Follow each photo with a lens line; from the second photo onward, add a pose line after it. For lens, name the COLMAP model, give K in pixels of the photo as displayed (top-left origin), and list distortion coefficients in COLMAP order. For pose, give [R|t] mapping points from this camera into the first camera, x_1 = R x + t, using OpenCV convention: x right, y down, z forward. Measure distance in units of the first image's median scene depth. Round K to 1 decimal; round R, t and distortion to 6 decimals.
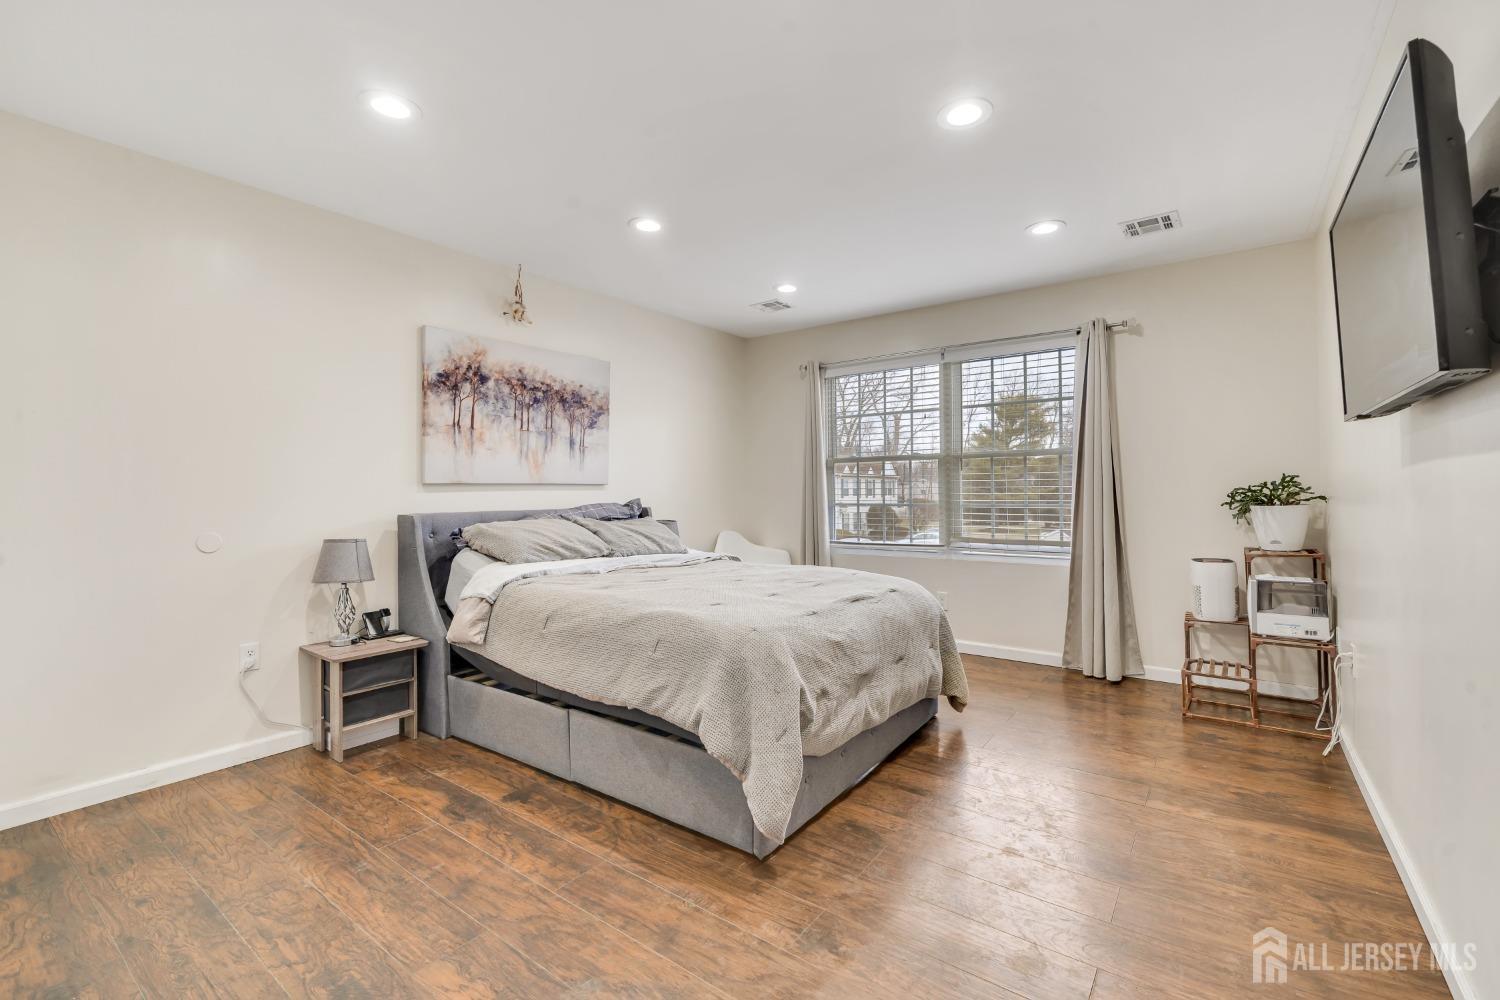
lens RADIAL K [[625.4, 0, 745.7], [0, 625.4, 506.4], [0, 0, 1]] dist [-0.001301, -0.000187]
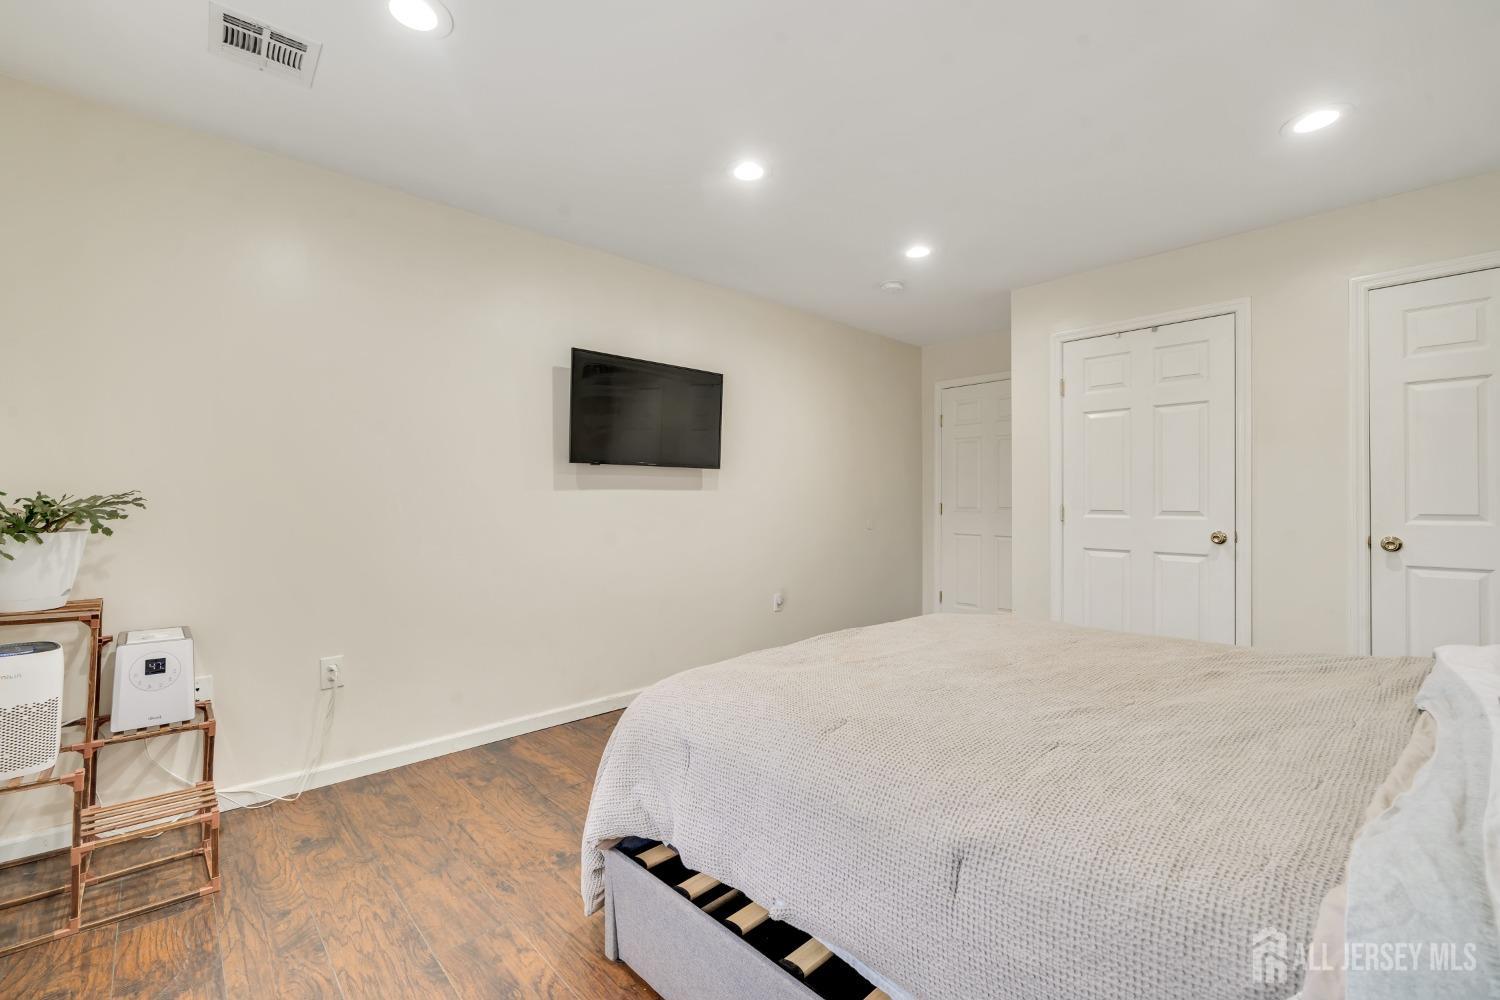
lens RADIAL K [[625.4, 0, 745.7], [0, 625.4, 506.4], [0, 0, 1]] dist [-0.001301, -0.000187]
pose [[-0.989314, 0.000674, 0.145799, 0.179670], [0.001910, 0.999963, 0.008338, -0.019912], [-0.145788, 0.008528, -0.989279, 1.907559]]
